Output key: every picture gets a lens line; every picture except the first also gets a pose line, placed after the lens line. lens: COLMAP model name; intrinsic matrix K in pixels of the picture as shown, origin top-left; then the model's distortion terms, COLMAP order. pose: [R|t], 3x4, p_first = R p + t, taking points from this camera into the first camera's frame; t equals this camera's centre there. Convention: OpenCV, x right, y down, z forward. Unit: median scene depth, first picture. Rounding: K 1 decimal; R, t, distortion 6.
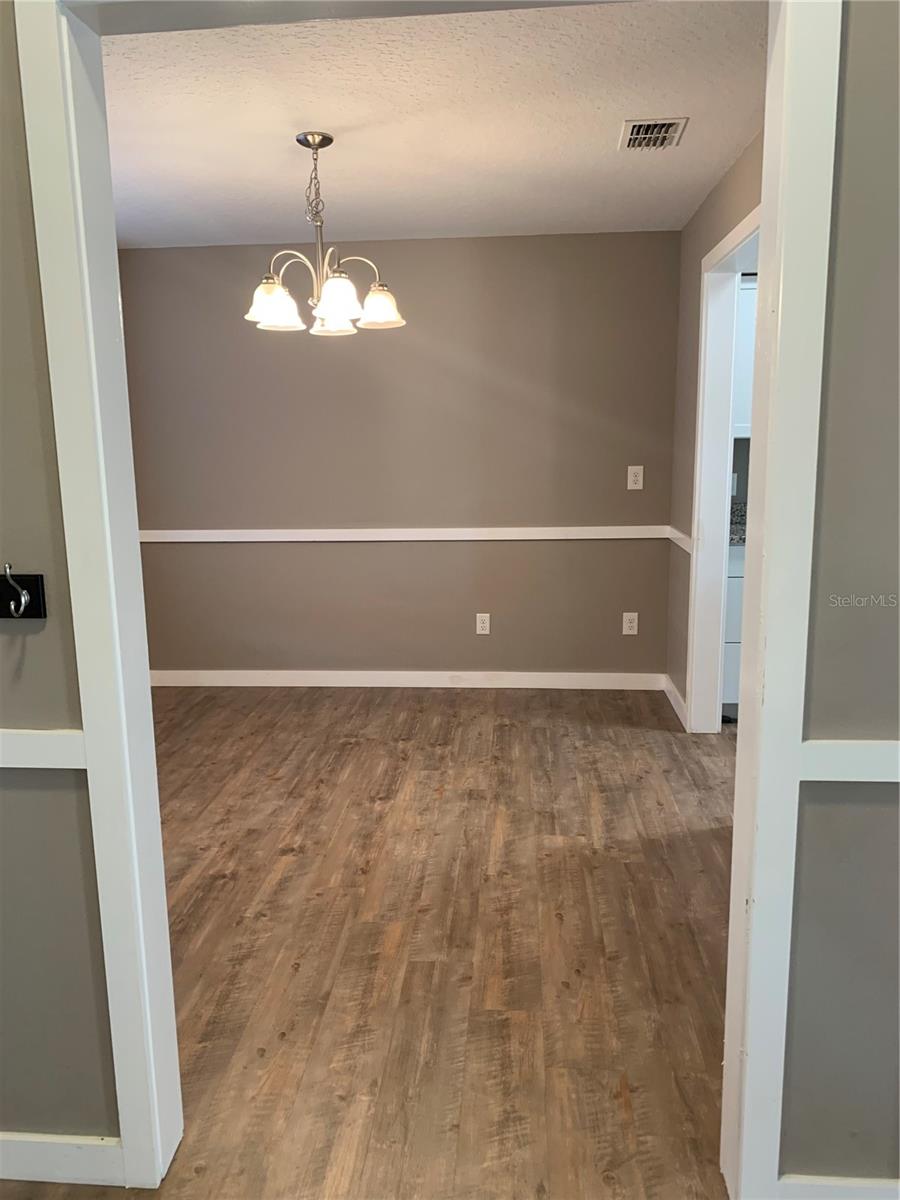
lens RADIAL K [[922.2, 0, 445.1], [0, 922.2, 594.0], [0, 0, 1]] dist [0.015081, 0.005054]
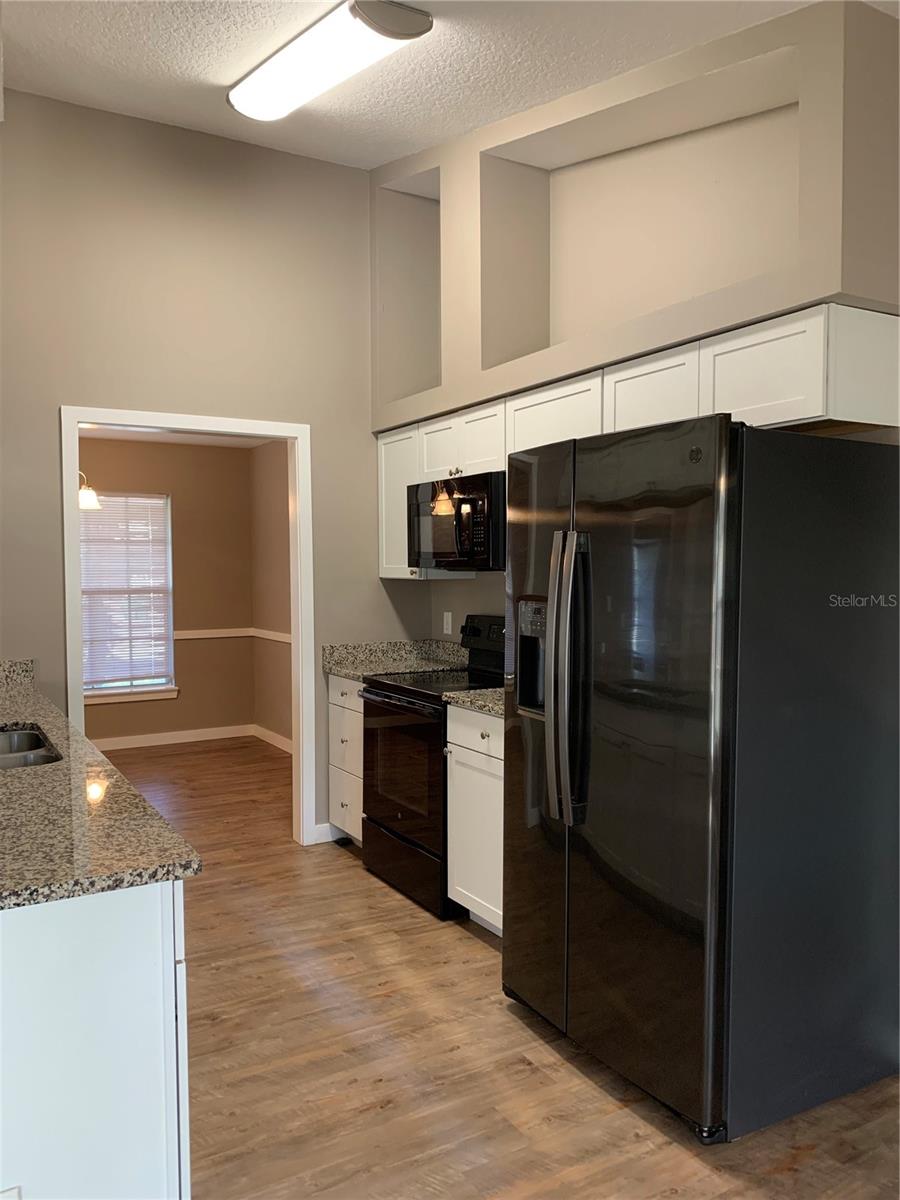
lens RADIAL K [[922.2, 0, 453.0], [0, 922.2, 608.7], [0, 0, 1]] dist [0.015081, 0.005054]
pose [[0.574239, 0.063954, -0.816186, 1.550565], [-0.144849, 0.989153, -0.024404, -0.165675], [0.805772, 0.132237, 0.577274, 0.527147]]
